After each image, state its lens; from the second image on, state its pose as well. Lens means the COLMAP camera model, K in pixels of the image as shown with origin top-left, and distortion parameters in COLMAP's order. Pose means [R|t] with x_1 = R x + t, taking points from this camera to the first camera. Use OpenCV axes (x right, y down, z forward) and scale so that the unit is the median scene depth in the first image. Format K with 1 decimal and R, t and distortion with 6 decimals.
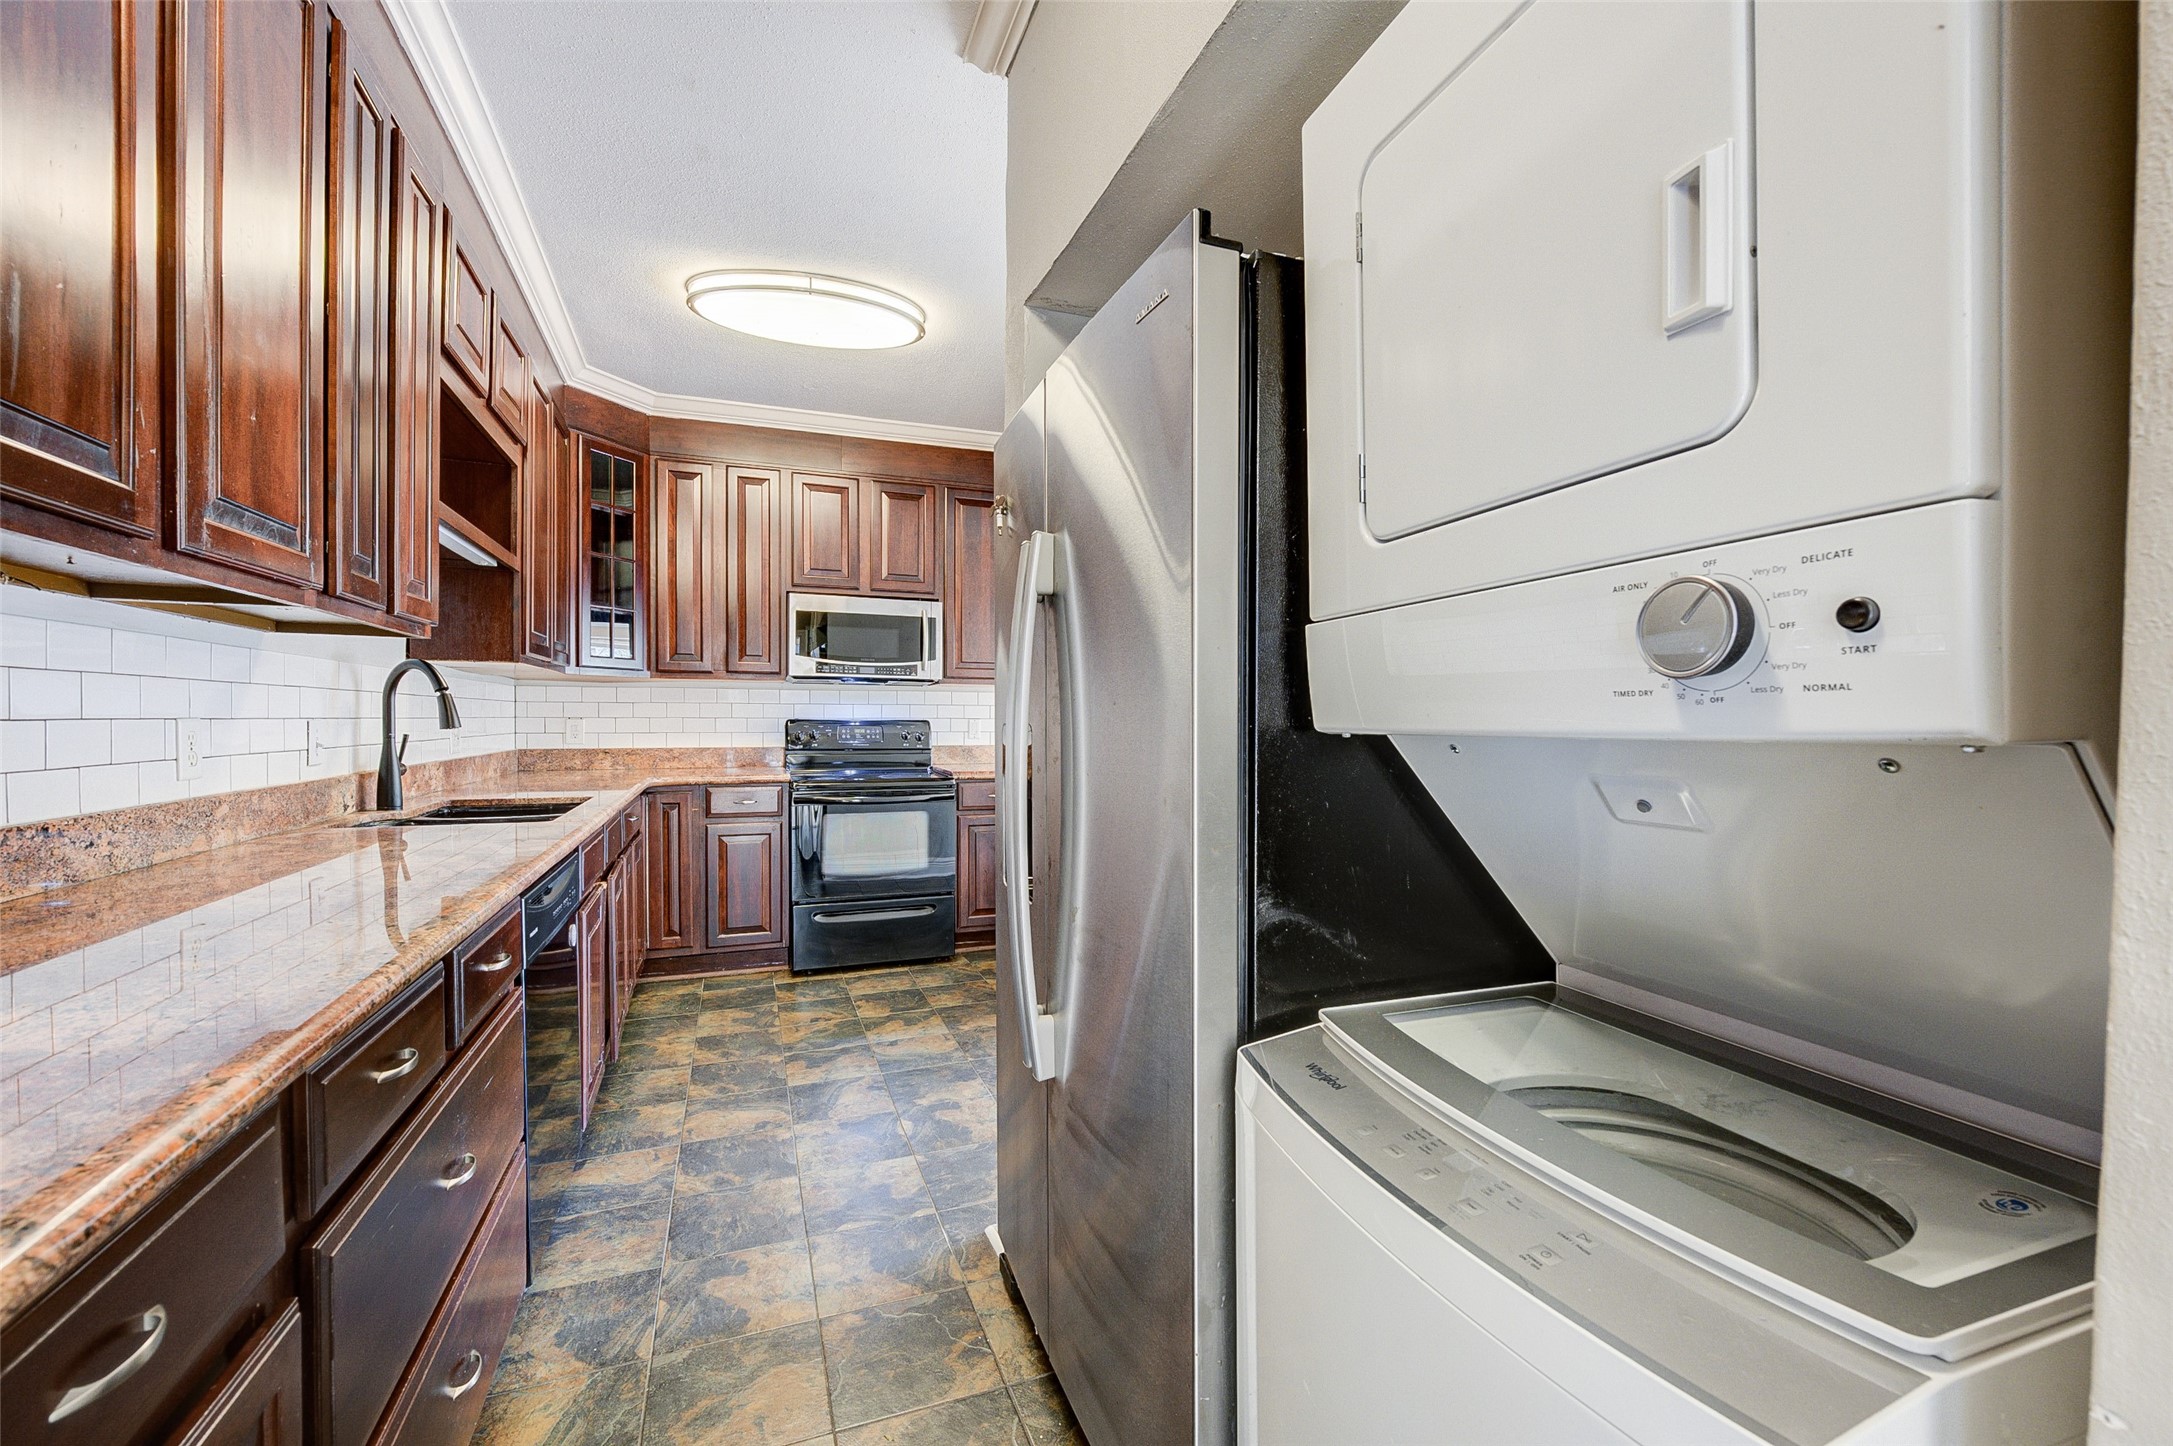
lens RADIAL K [[832.2, 0, 1087.5], [0, 832.2, 746.1], [0, 0, 1]] dist [-0.007014, 0.000098]
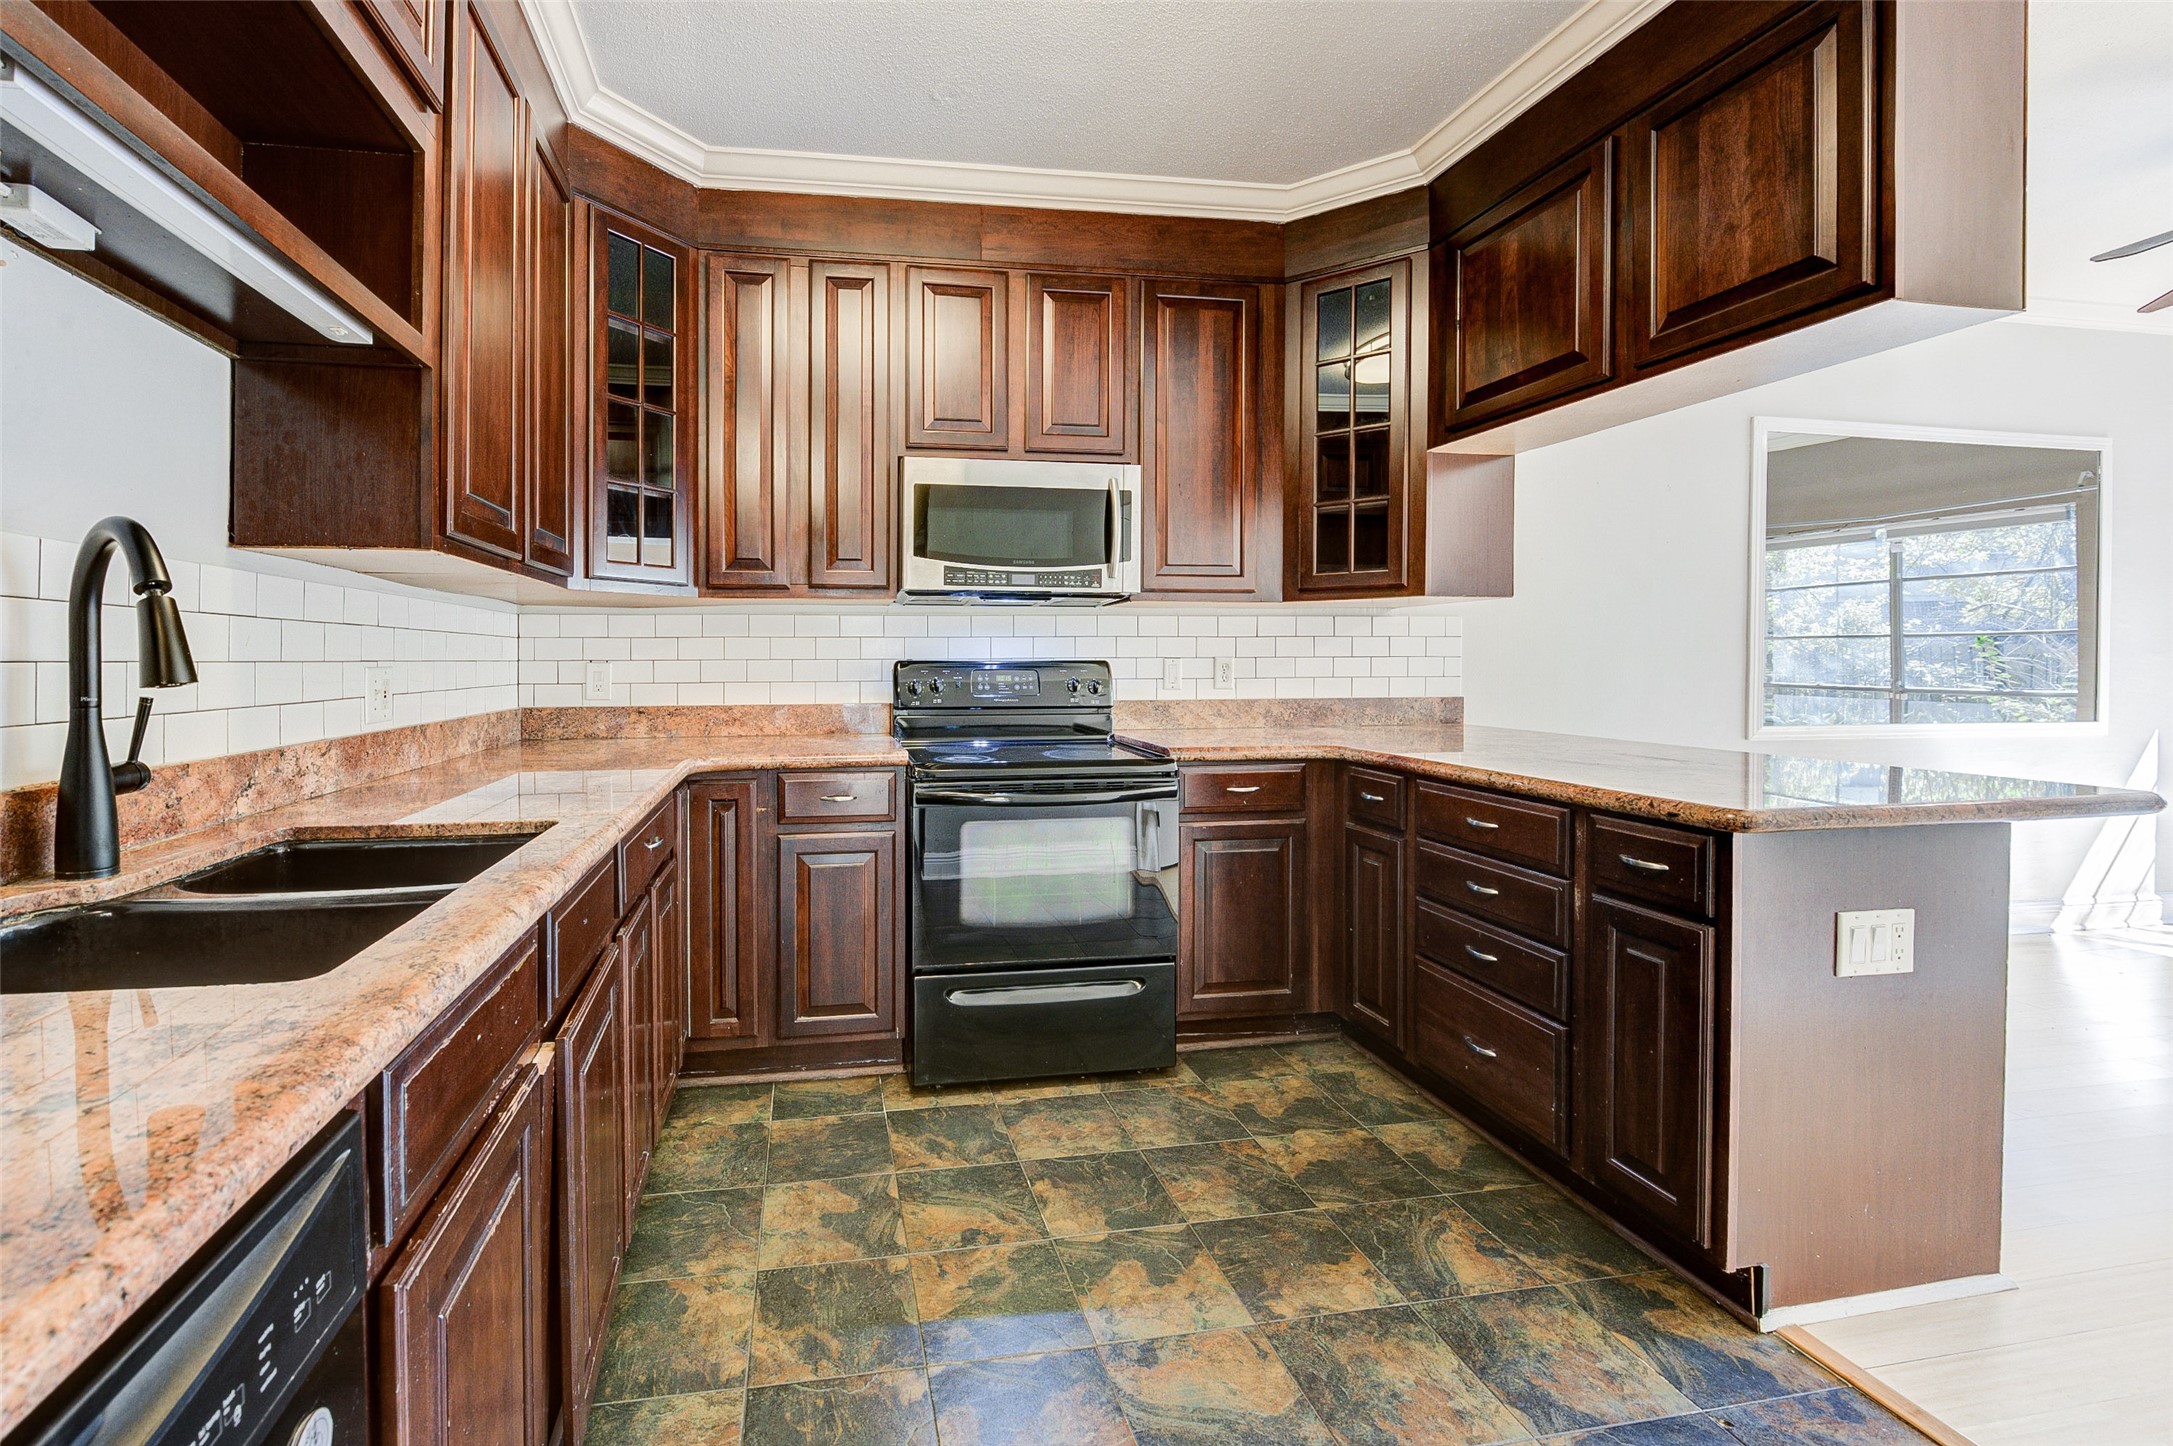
lens RADIAL K [[888.1, 0, 943.5], [0, 888.1, 676.2], [0, 0, 1]] dist [-0.004692, -0.001911]
pose [[0.968841, -0.003924, -0.247652, -0.180667], [0.000104, 0.999881, -0.015434, -0.011197], [0.247683, 0.014927, 0.968726, 0.399345]]
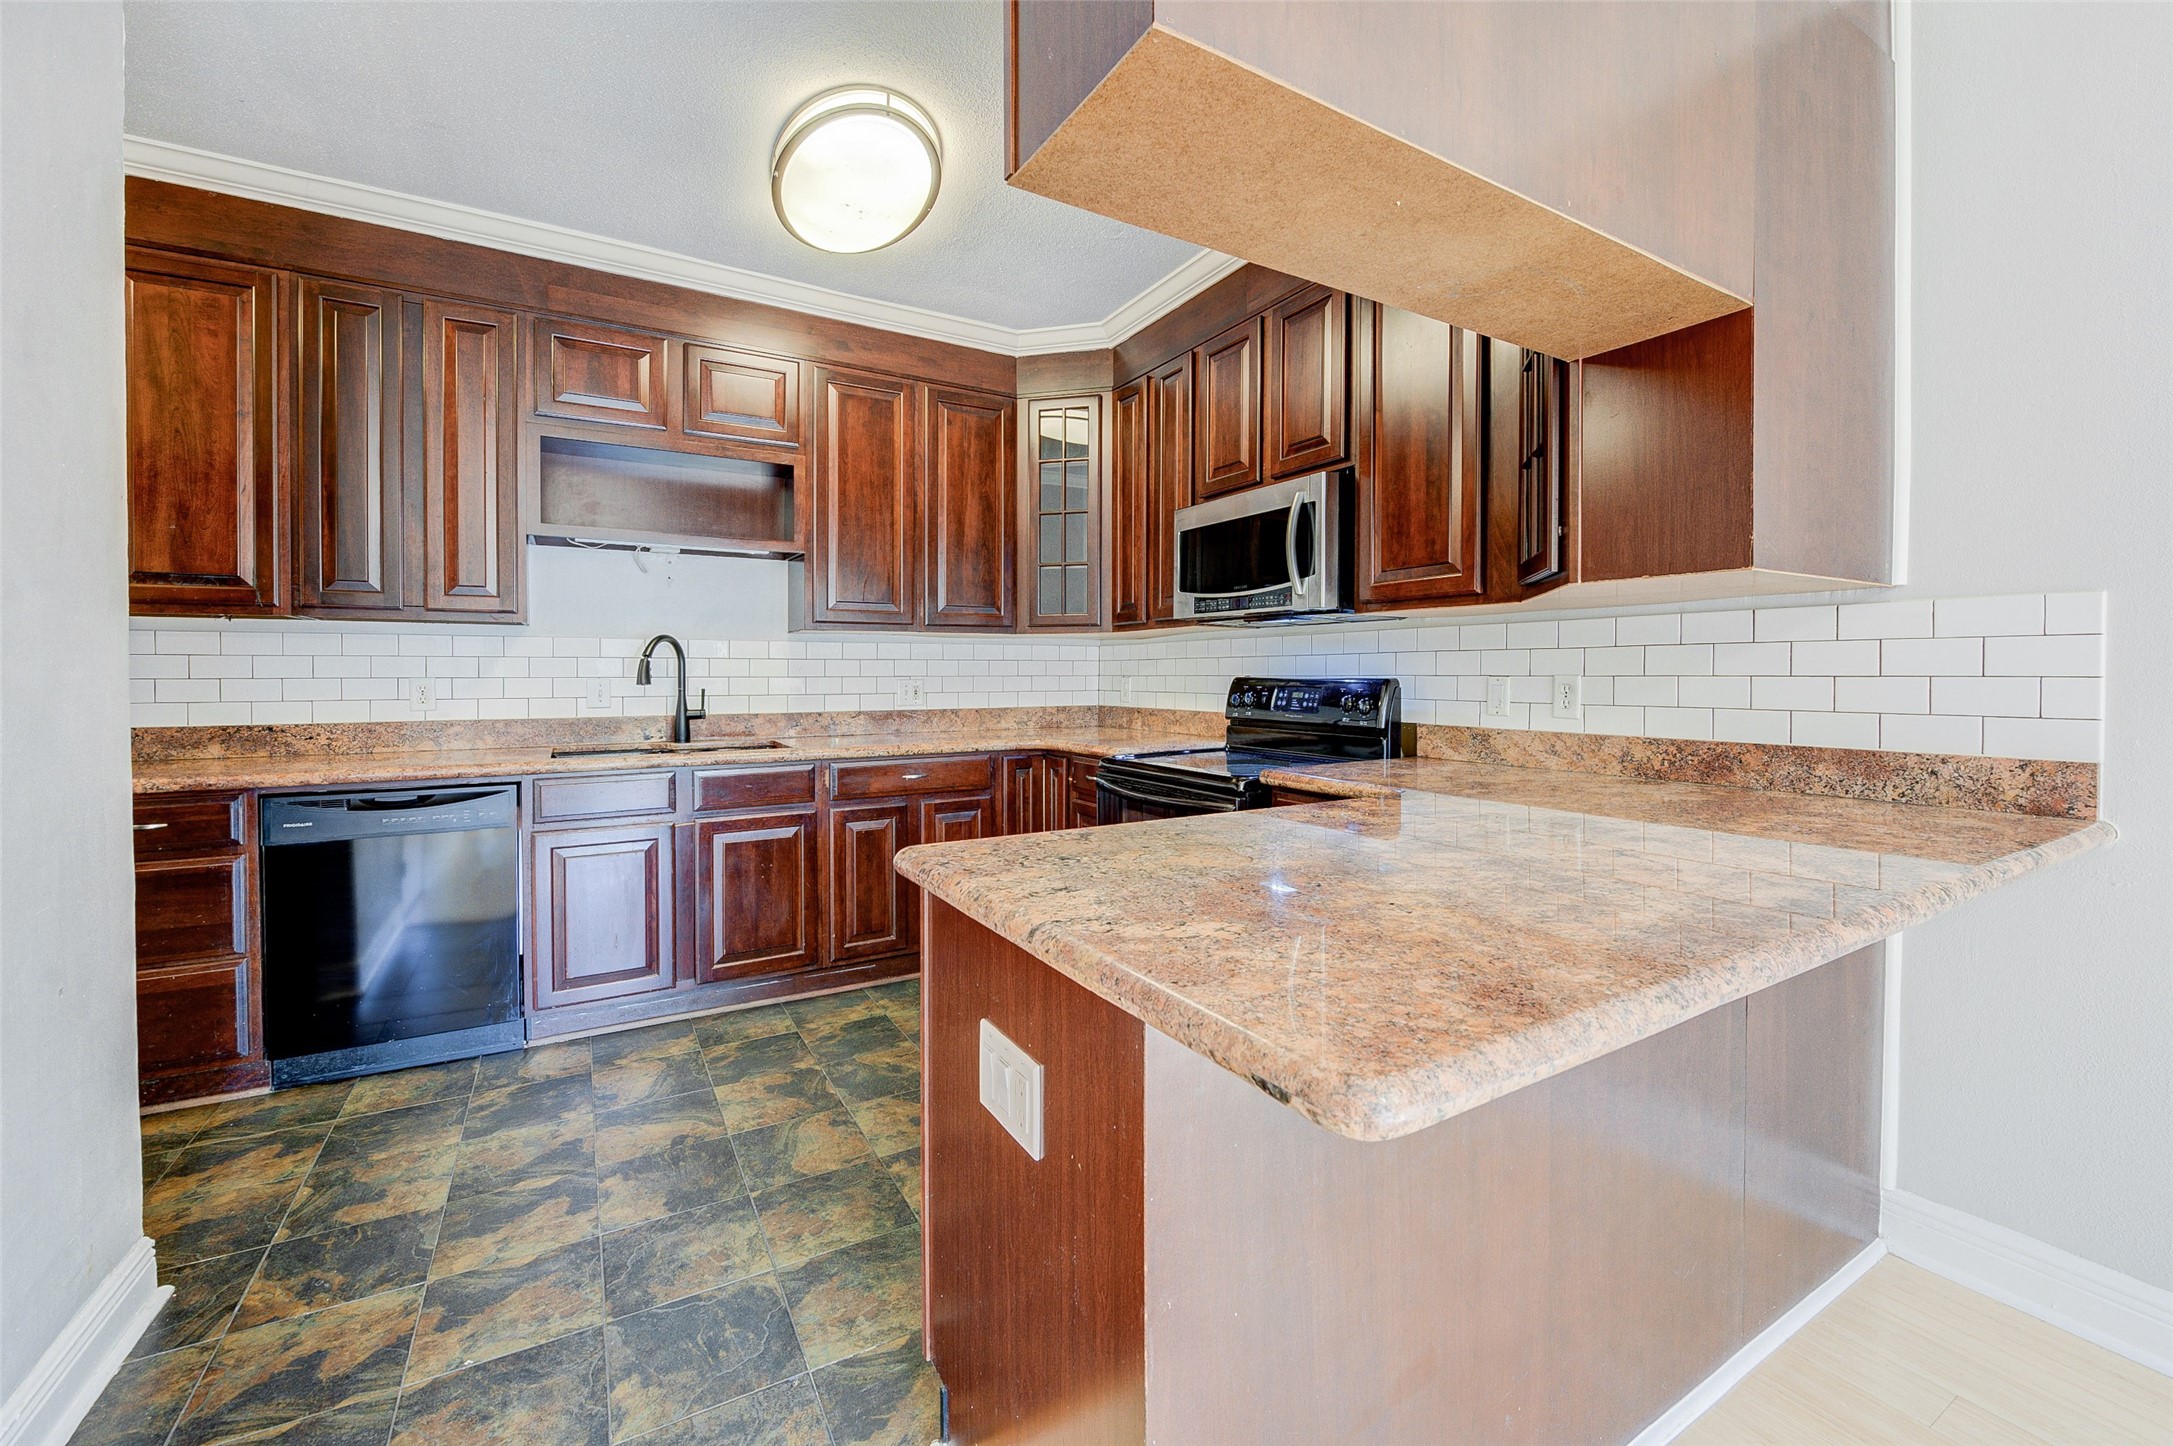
lens RADIAL K [[888.1, 0, 1182.5], [0, 888.1, 679.8], [0, 0, 1]] dist [-0.004692, -0.001911]
pose [[0.182205, 0.003696, -0.983254, 0.477863], [-0.029543, 0.999562, -0.001718, -0.031401], [0.982817, 0.029361, 0.182234, 0.935361]]
